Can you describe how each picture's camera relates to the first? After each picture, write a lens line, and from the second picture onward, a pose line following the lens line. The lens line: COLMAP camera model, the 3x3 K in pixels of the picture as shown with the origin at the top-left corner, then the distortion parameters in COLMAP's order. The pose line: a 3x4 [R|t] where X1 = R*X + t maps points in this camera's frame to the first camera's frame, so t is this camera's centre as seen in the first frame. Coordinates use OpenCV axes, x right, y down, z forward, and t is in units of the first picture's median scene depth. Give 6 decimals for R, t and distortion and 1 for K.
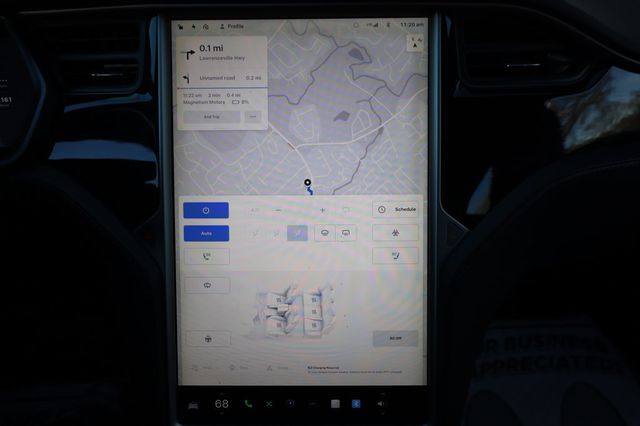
lens RADIAL K [[513.5, 0, 322.9], [0, 513.5, 211.0], [0, 0, 1]] dist [0.020045, -0.001743]
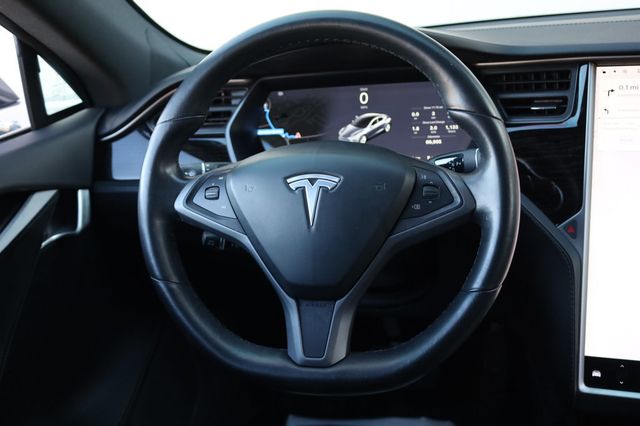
lens RADIAL K [[846.7, 0, 318.1], [0, 846.7, 211.9], [0, 0, 1]] dist [-0.006901, 0.000000]
pose [[0.939930, 0.040088, -0.339006, -0.209921], [-0.085653, 0.989007, -0.120532, 0.298880], [0.330448, 0.142328, 0.933031, -1.132274]]
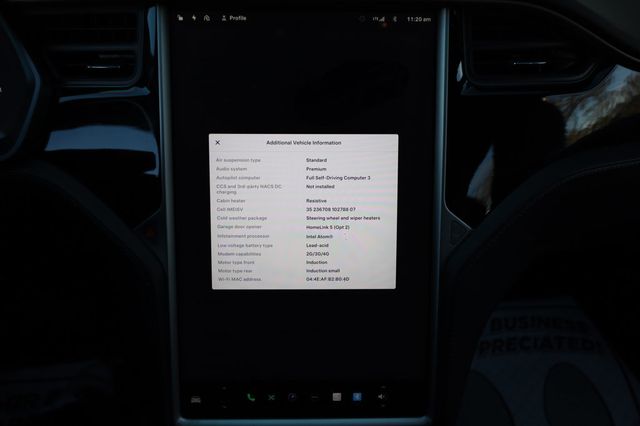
lens RADIAL K [[513.5, 0, 321.3], [0, 513.5, 213.0], [0, 0, 1]] dist [0.020045, -0.001743]
pose [[0.999384, 0.003925, 0.034863, -0.043543], [-0.006023, 0.998164, 0.060273, -0.050091], [-0.034563, -0.060446, 0.997573, 0.006895]]
